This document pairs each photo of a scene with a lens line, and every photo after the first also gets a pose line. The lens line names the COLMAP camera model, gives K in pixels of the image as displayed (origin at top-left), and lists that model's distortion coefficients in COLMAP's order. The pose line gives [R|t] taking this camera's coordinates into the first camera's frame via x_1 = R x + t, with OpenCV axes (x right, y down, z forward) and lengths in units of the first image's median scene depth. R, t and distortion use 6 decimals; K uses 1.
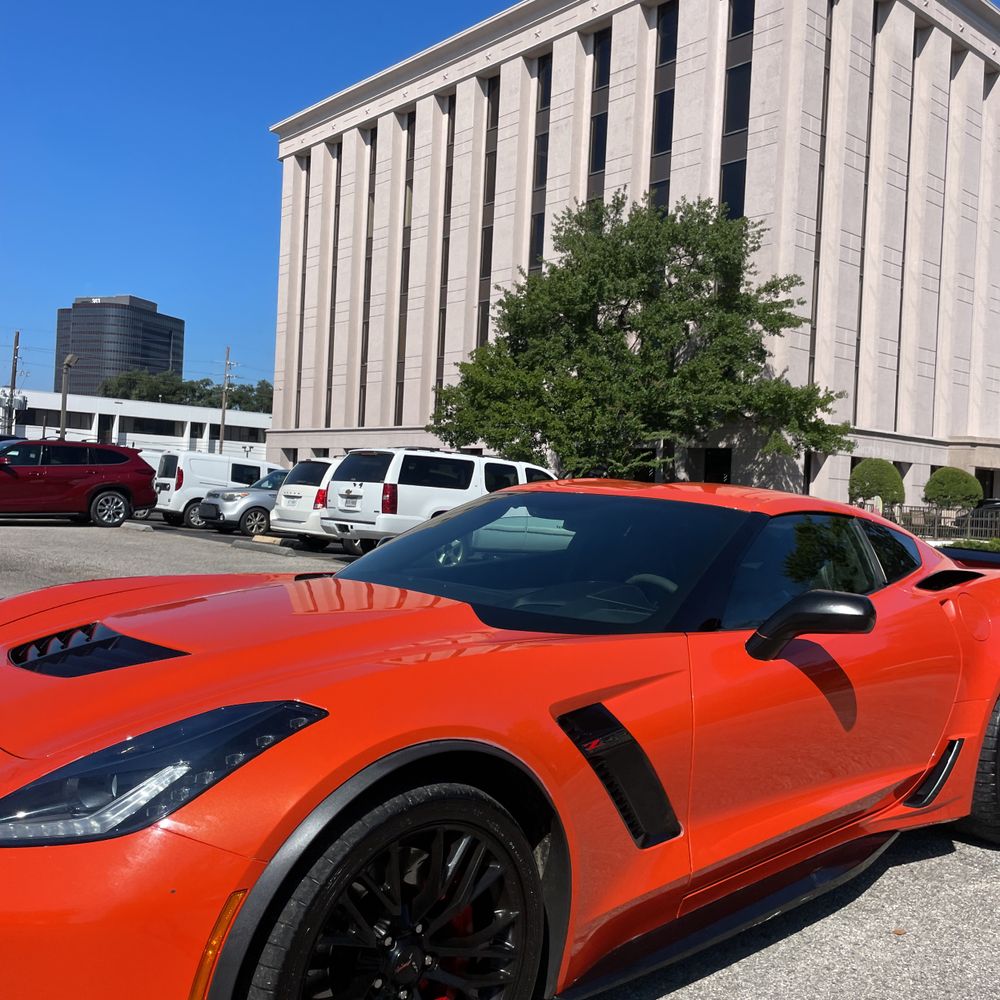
lens RADIAL K [[1007.1, 0, 493.8], [0, 1007.1, 494.0], [0, 0, 1]] dist [0.077573, -0.114210]
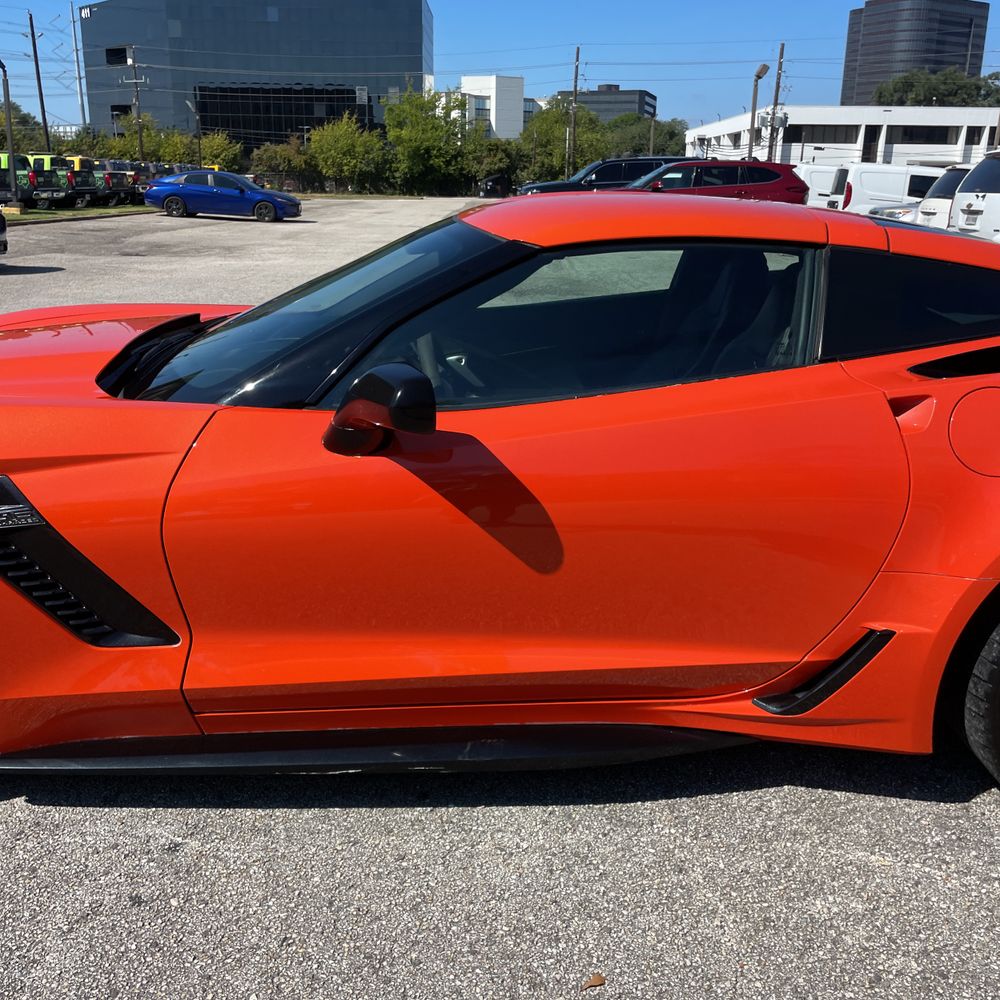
lens RADIAL K [[1007.1, 0, 493.8], [0, 1007.1, 494.0], [0, 0, 1]] dist [0.077573, -0.114210]
pose [[0.749129, 0.155913, -0.643815, 0.087342], [0.021427, 0.965695, 0.258794, 0.000735], [0.662078, -0.207665, 0.720089, 0.058677]]
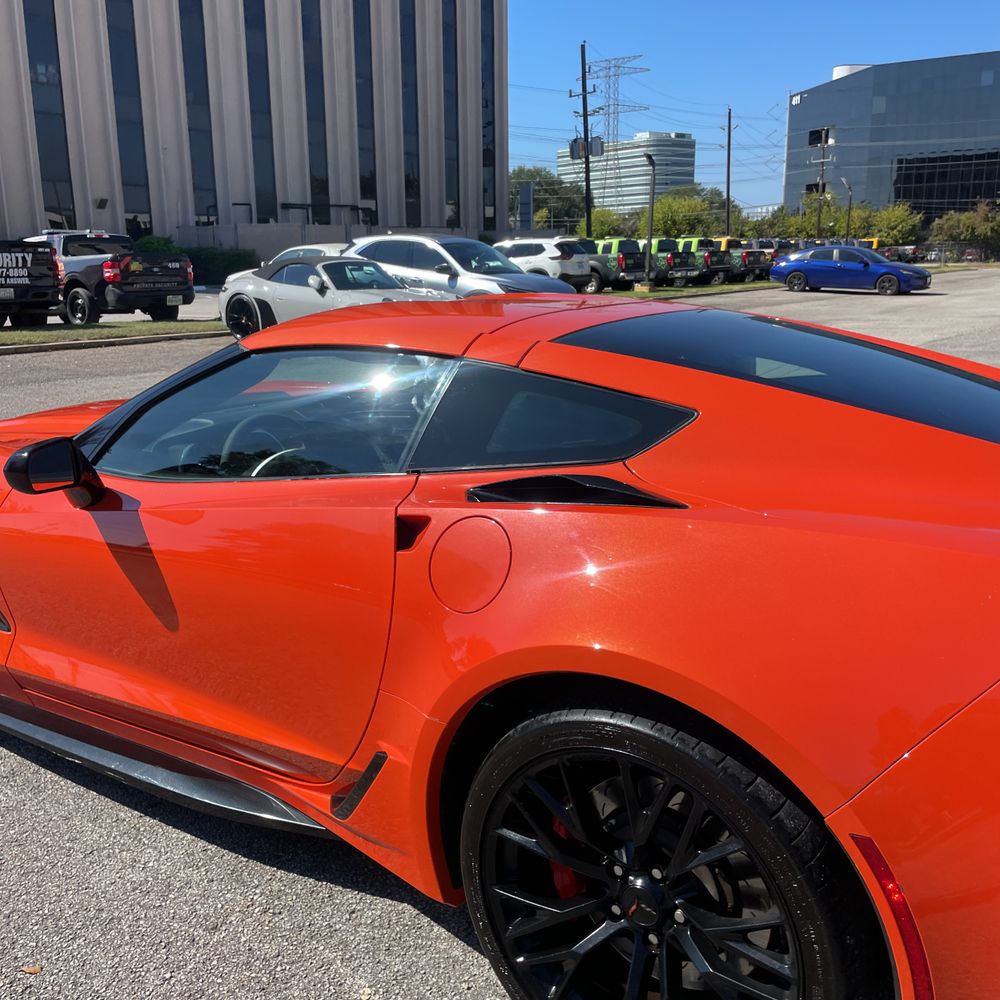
lens RADIAL K [[1007.1, 0, 493.8], [0, 1007.1, 494.0], [0, 0, 1]] dist [0.077573, -0.114210]
pose [[0.206086, 0.172159, -0.963270, 0.133409], [0.020813, 0.983408, 0.180211, -0.000664], [0.978313, -0.057187, 0.199084, 0.128195]]
